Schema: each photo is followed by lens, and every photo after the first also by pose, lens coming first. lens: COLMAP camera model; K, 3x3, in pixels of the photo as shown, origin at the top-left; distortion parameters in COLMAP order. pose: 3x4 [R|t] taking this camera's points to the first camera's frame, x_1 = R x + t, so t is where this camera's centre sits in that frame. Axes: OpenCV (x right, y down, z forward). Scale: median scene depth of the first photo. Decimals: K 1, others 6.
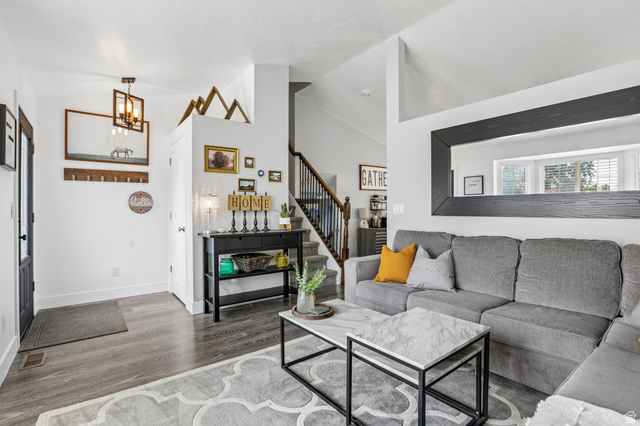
lens RADIAL K [[306.2, 0, 319.3], [0, 306.2, 211.5], [0, 0, 1]] dist [-0.002535, -0.000047]
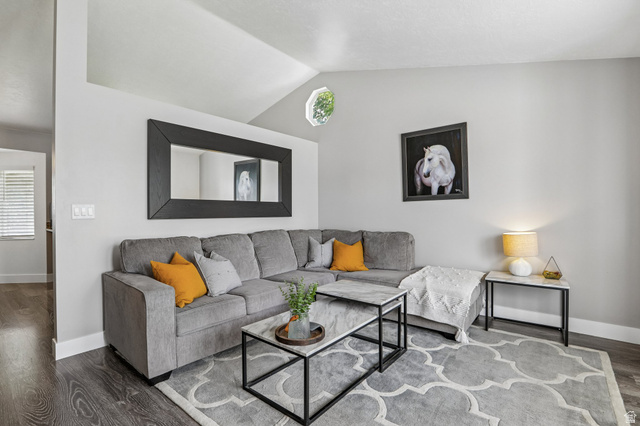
lens RADIAL K [[306.2, 0, 319.1], [0, 306.2, 213.5], [0, 0, 1]] dist [-0.002535, -0.000047]
pose [[-0.206672, -0.003658, 0.978403, -0.619303], [0.006630, 0.999965, 0.005139, -0.004354], [-0.978388, 0.007549, -0.206641, 0.816324]]
